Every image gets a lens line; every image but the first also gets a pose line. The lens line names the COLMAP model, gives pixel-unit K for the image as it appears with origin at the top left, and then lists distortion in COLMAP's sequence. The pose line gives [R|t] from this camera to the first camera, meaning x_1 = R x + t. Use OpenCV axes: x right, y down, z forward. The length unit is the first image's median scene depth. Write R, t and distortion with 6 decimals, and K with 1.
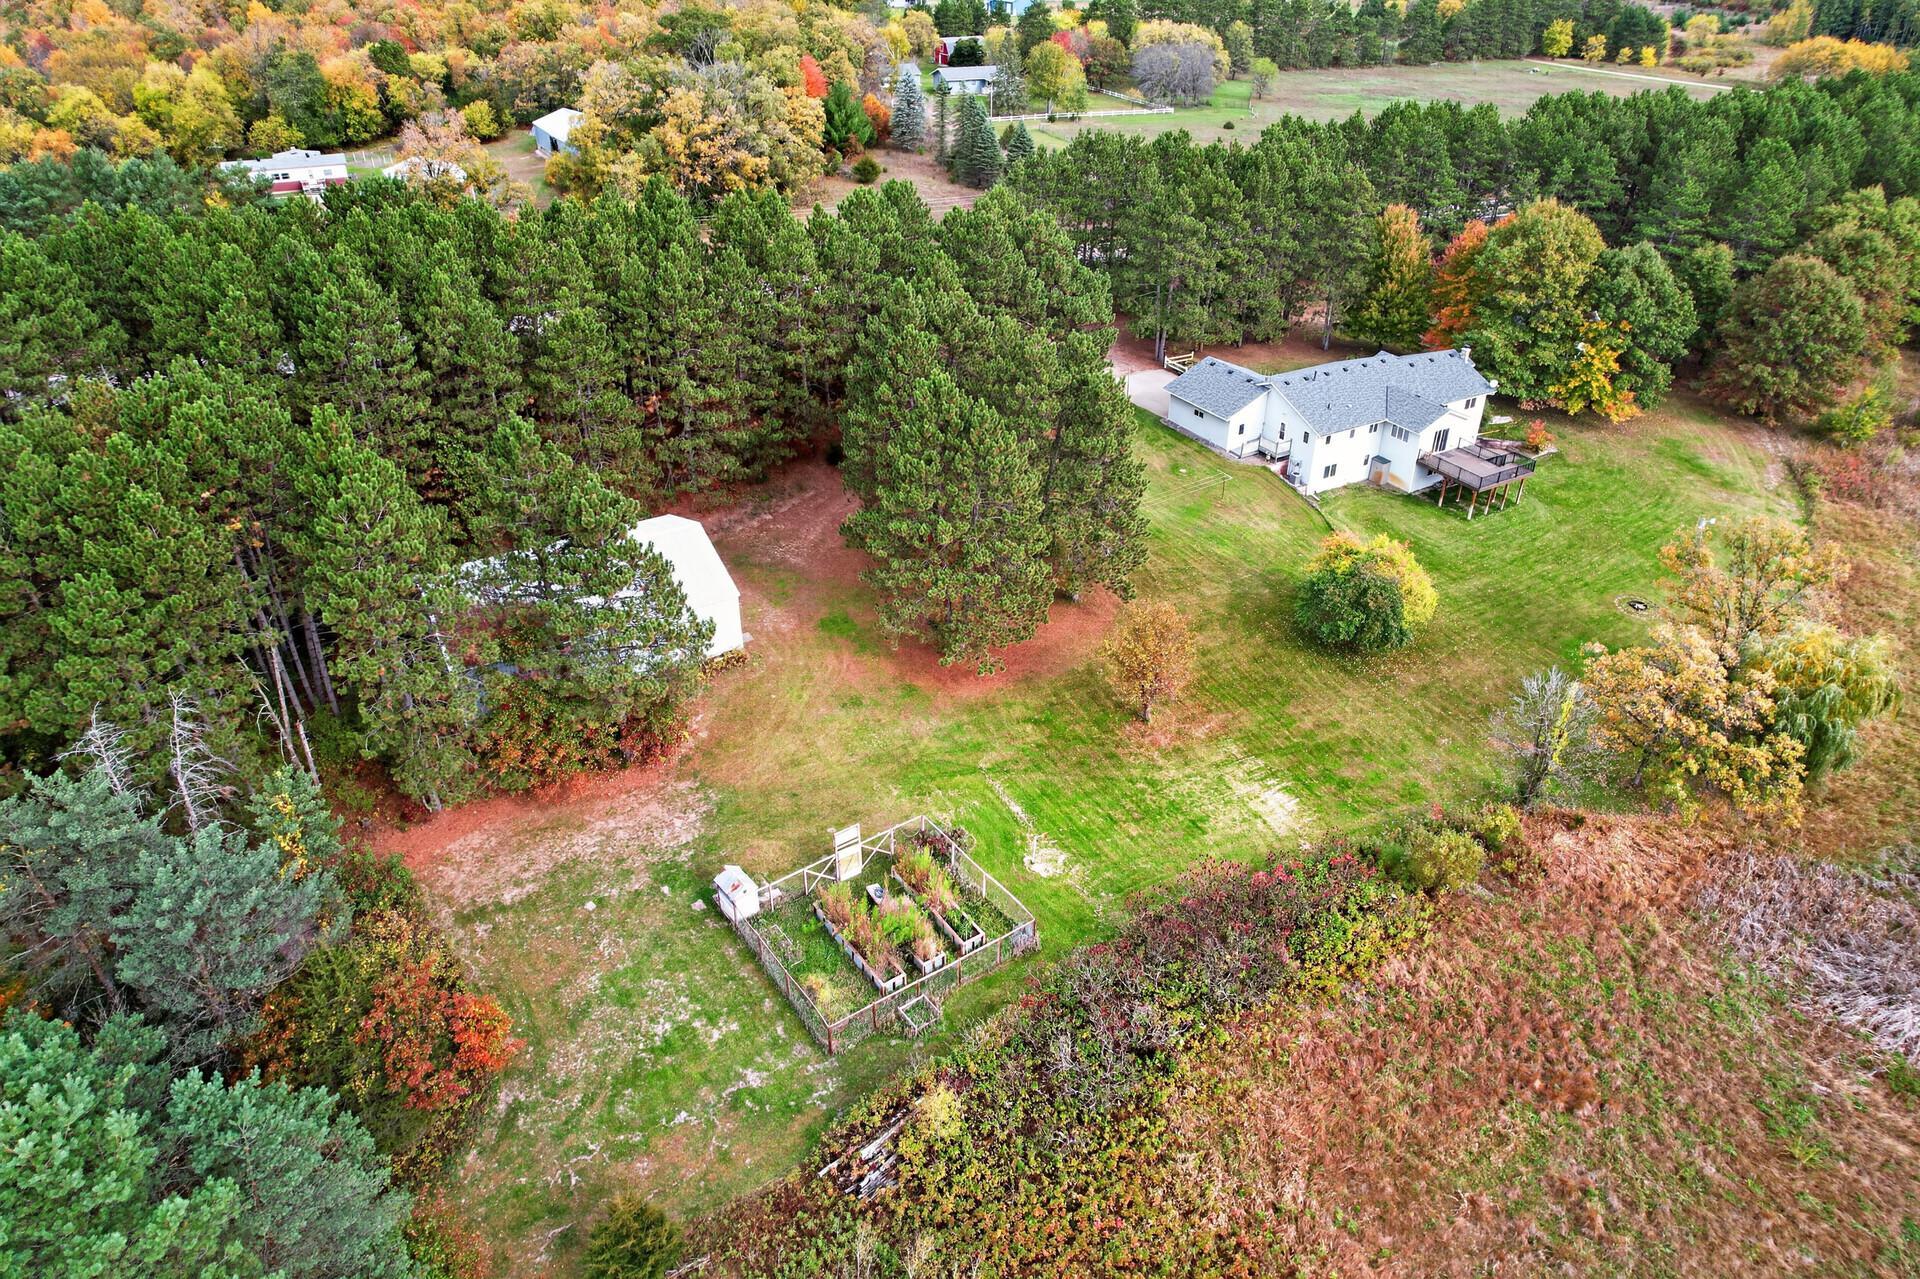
lens RADIAL K [[1231.7, 0, 964.7], [0, 1231.7, 631.2], [0, 0, 1]] dist [-0.062881, 0.054833]
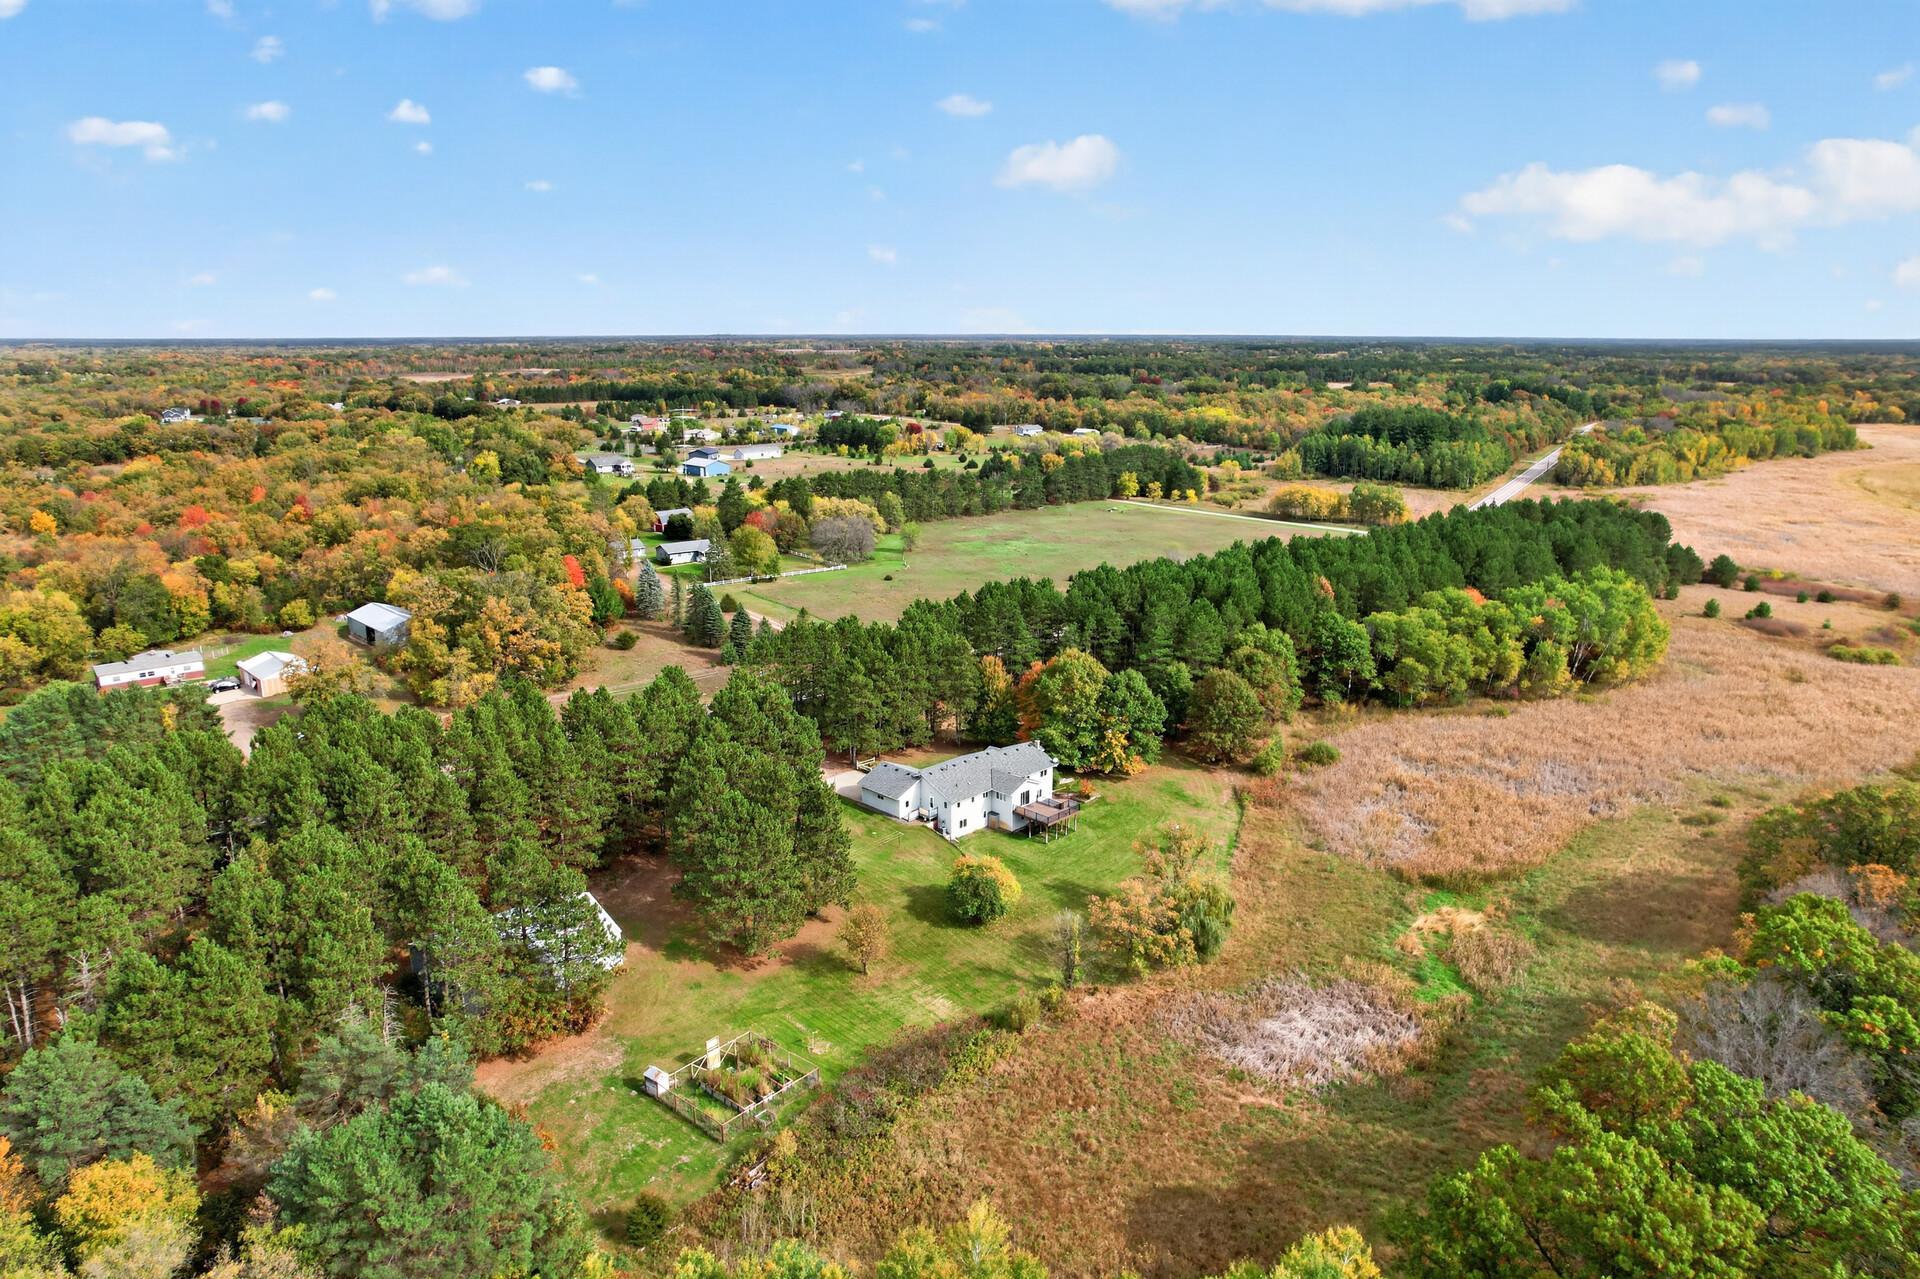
lens RADIAL K [[1231.7, 0, 964.7], [0, 1231.7, 631.2], [0, 0, 1]] dist [-0.062881, 0.054833]
pose [[0.967824, -0.066996, 0.242547, -0.077817], [0.137526, 0.948037, -0.286900, 0.092949], [-0.210722, 0.311025, 0.926747, -0.577583]]
